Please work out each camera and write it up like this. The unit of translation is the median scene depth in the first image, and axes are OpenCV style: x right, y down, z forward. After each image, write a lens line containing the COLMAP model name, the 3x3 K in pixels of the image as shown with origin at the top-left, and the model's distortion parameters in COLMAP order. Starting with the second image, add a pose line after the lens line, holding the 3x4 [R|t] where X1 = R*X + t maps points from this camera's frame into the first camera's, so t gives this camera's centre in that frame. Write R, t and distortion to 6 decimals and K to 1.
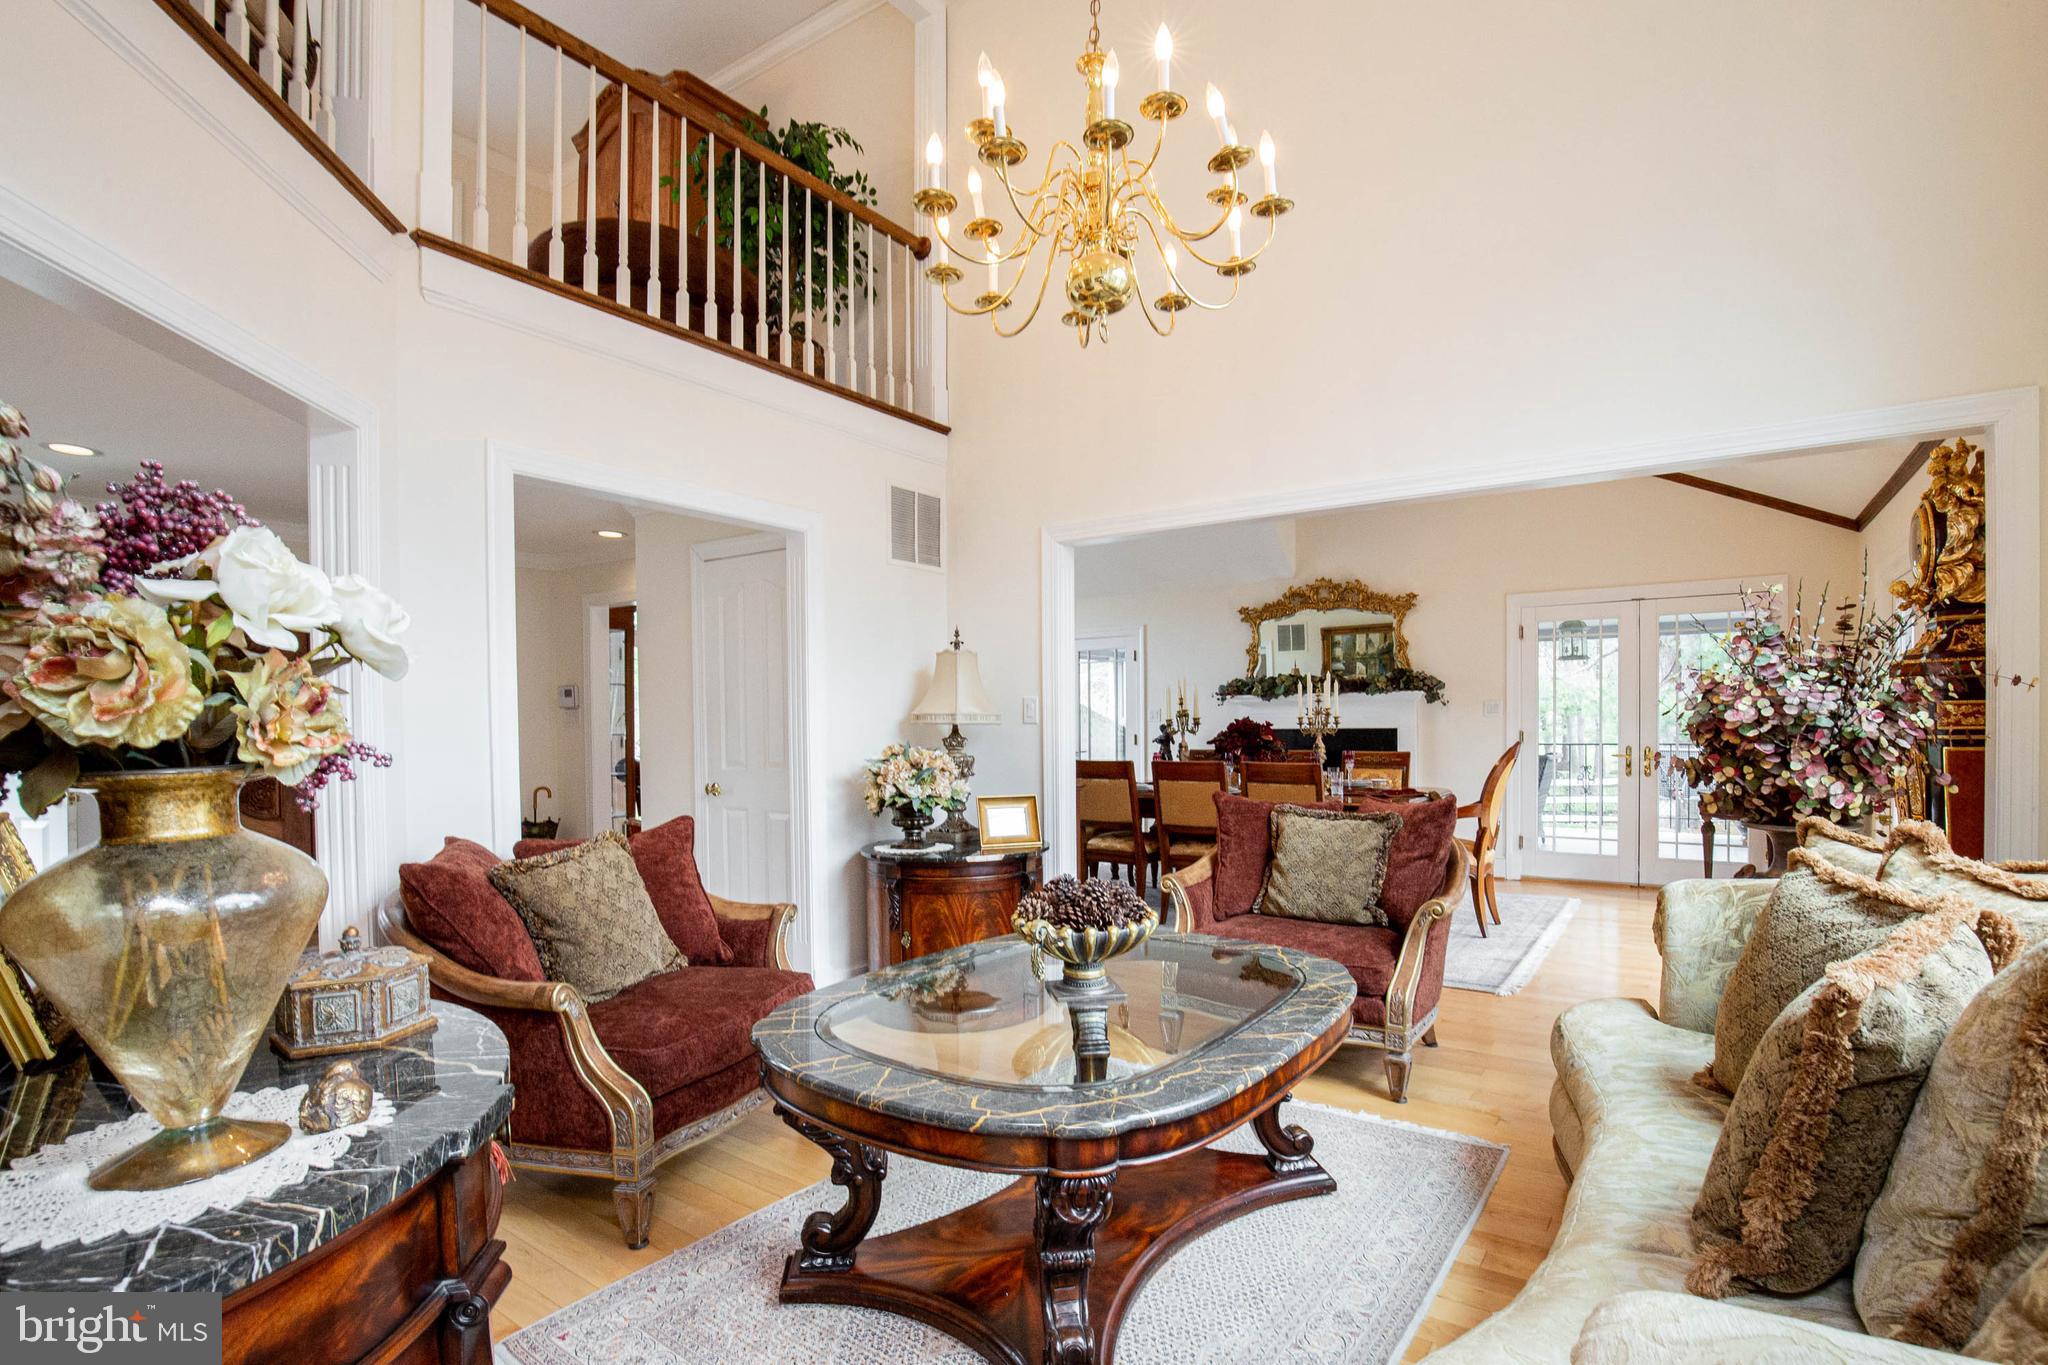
lens RADIAL K [[963.3, 0, 1046.1], [0, 963.3, 721.1], [0, 0, 1]] dist [-0.031235, 0.003658]
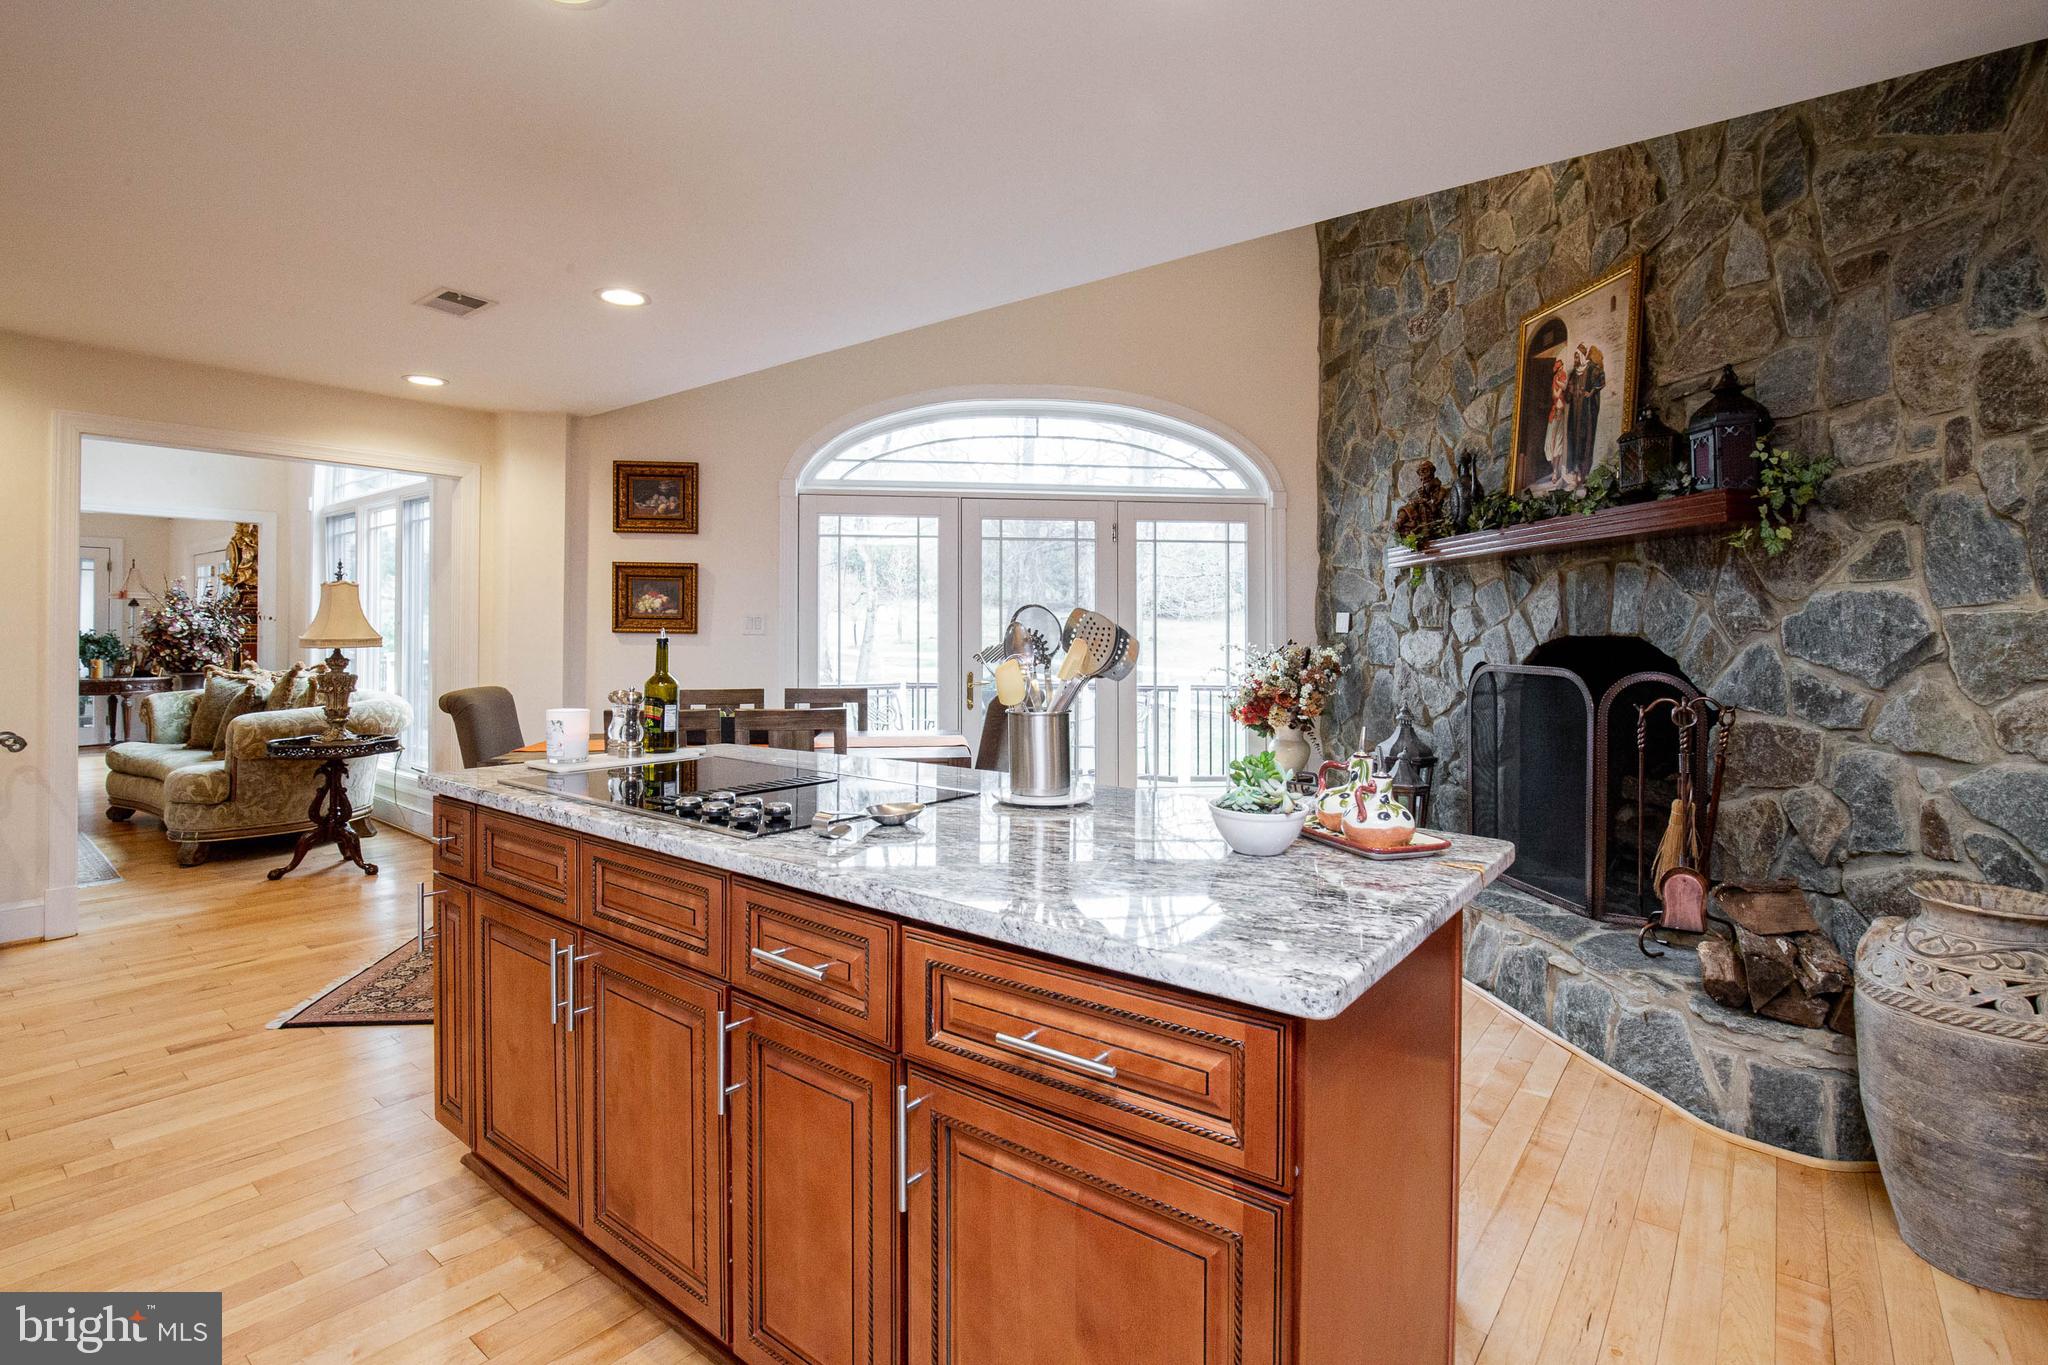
lens RADIAL K [[963.3, 0, 1008.4], [0, 963.3, 623.9], [0, 0, 1]] dist [-0.031235, 0.003658]
pose [[0.070064, 0.014956, 0.997430, -1.477365], [0.002694, 0.999881, -0.015182, 0.023008], [-0.997539, 0.003750, 0.070015, -1.273197]]
